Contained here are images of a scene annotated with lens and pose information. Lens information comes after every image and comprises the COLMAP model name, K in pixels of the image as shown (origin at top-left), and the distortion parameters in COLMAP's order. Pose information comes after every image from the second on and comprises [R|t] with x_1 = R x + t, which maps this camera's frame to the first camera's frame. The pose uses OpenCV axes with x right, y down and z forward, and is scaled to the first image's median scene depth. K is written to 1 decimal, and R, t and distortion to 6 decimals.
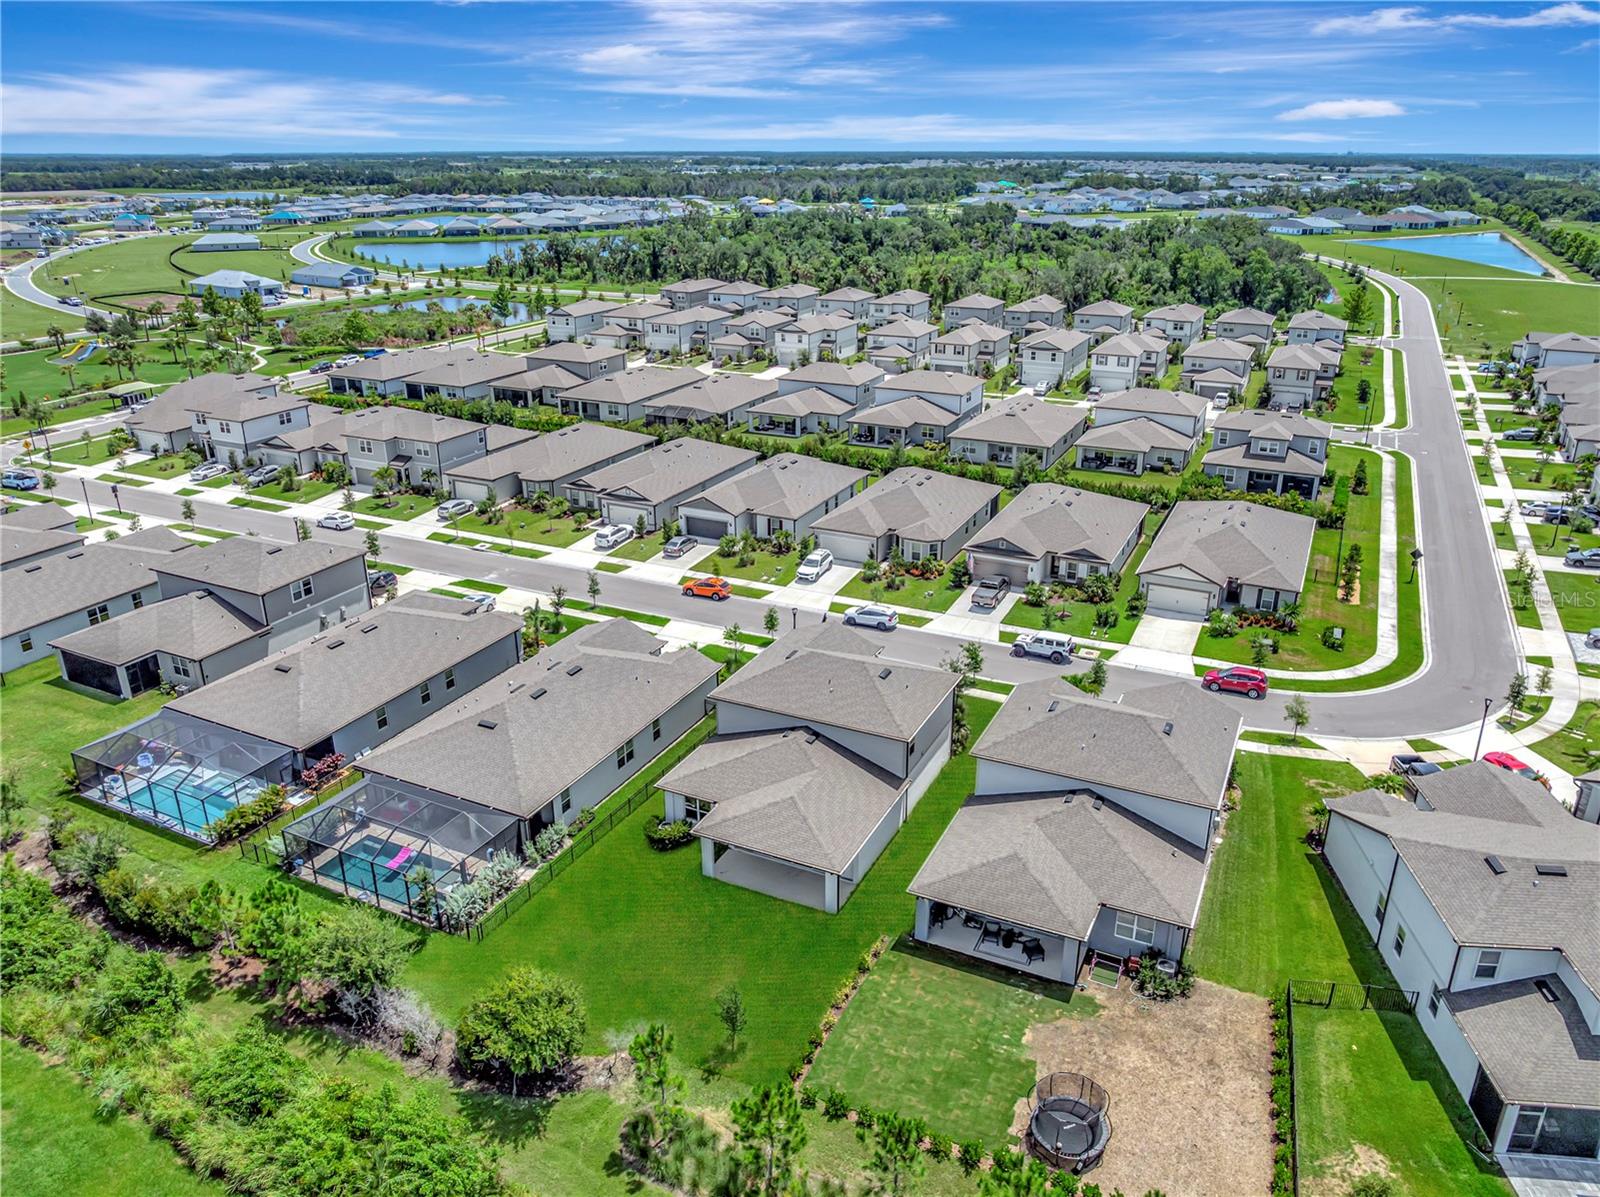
lens RADIAL K [[1085.0, 0, 797.7], [0, 1085.0, 592.6], [0, 0, 1]] dist [-0.039462, 0.001695]
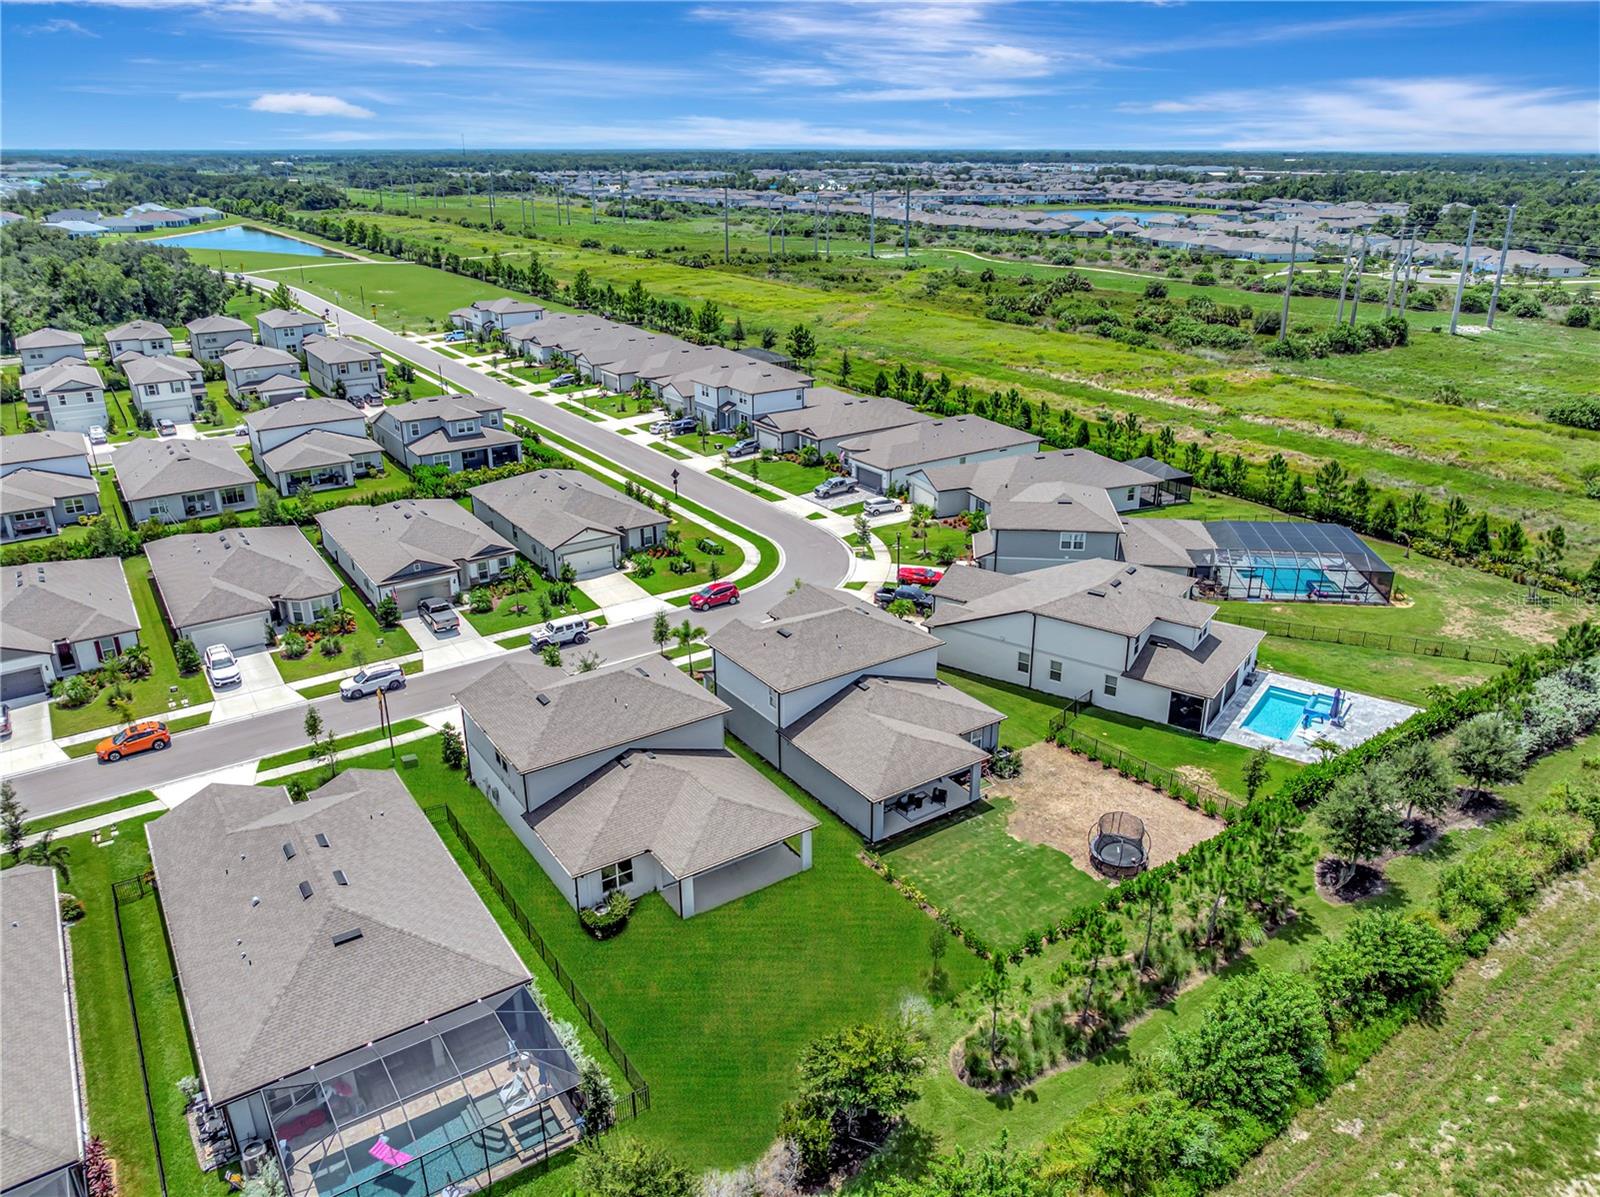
lens RADIAL K [[1131.2, 0, 779.9], [0, 1131.2, 597.5], [0, 0, 1]] dist [-0.044430, 0.000127]
pose [[0.501897, -0.315426, 0.805361, -0.506764], [0.323458, 0.932018, 0.163454, -0.088027], [-0.802169, 0.178464, 0.569804, 0.230468]]
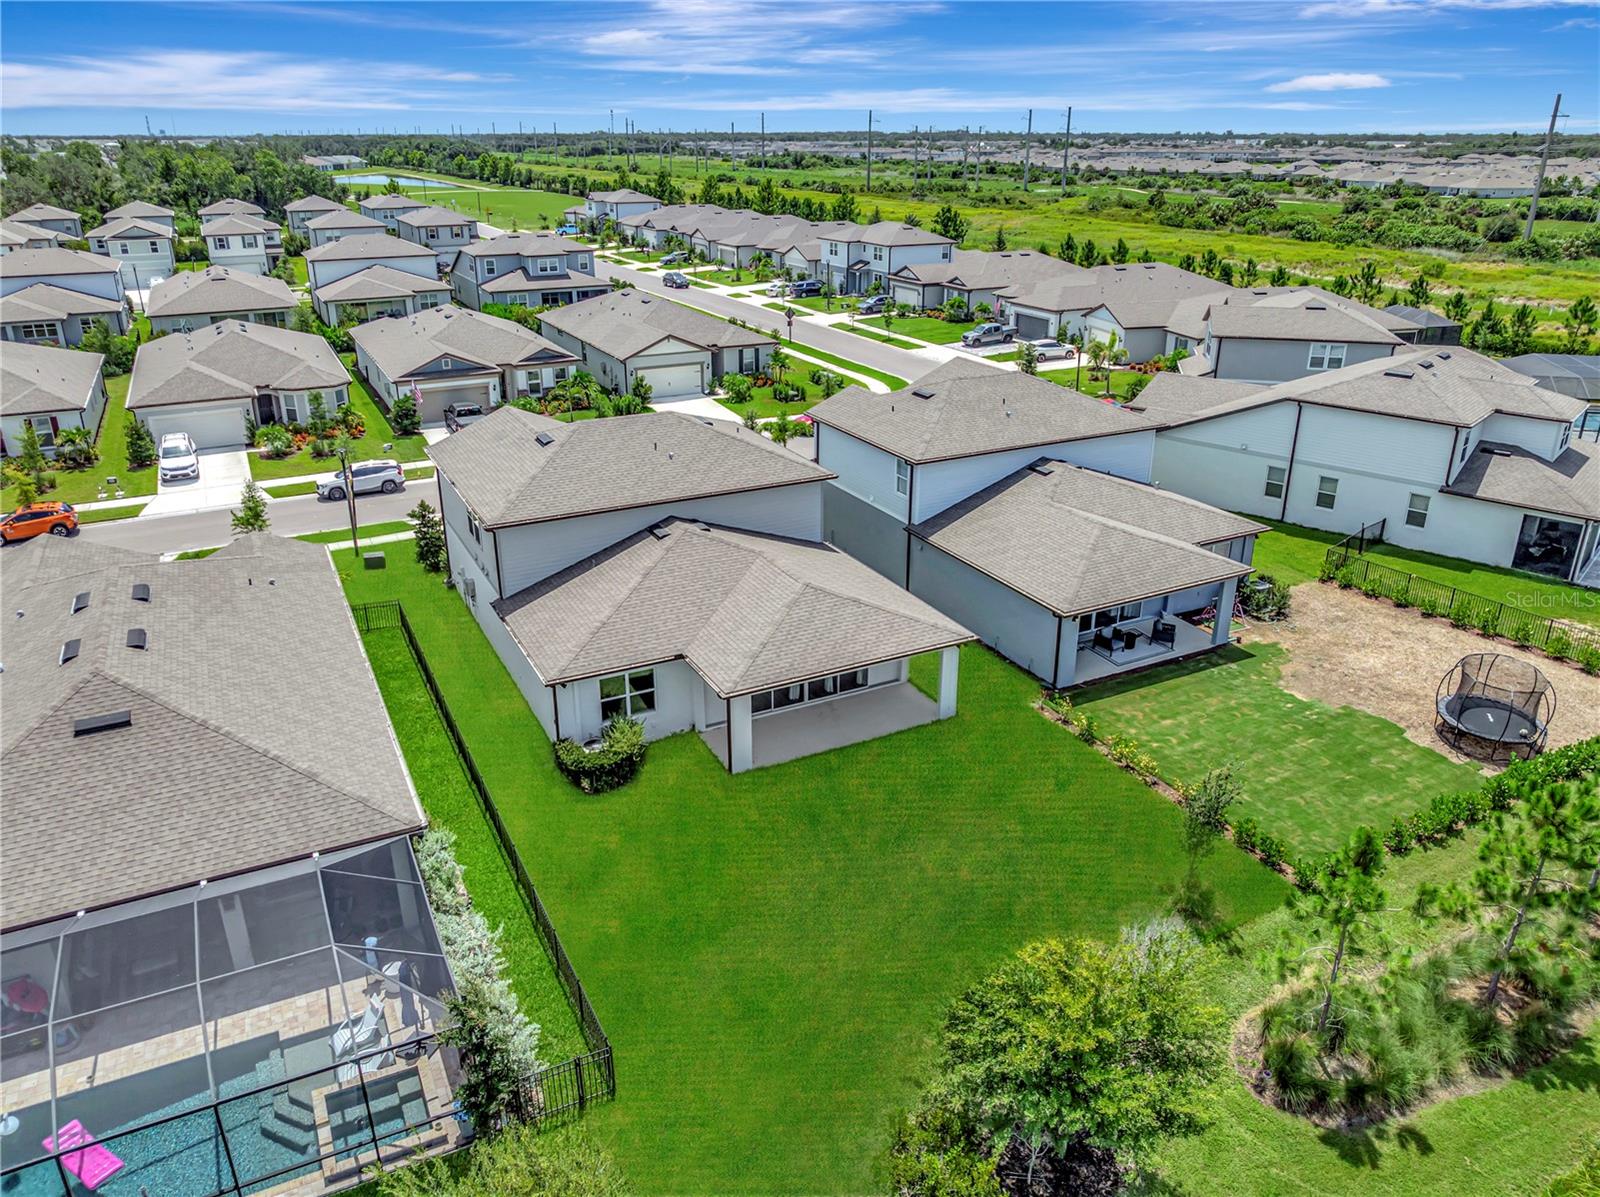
lens RADIAL K [[1131.2, 0, 779.9], [0, 1131.2, 597.5], [0, 0, 1]] dist [-0.044430, 0.000127]
pose [[0.602199, -0.297518, 0.740837, -0.320091], [0.292908, 0.945590, 0.141651, 0.071498], [-0.742671, 0.131695, 0.656579, 0.413492]]
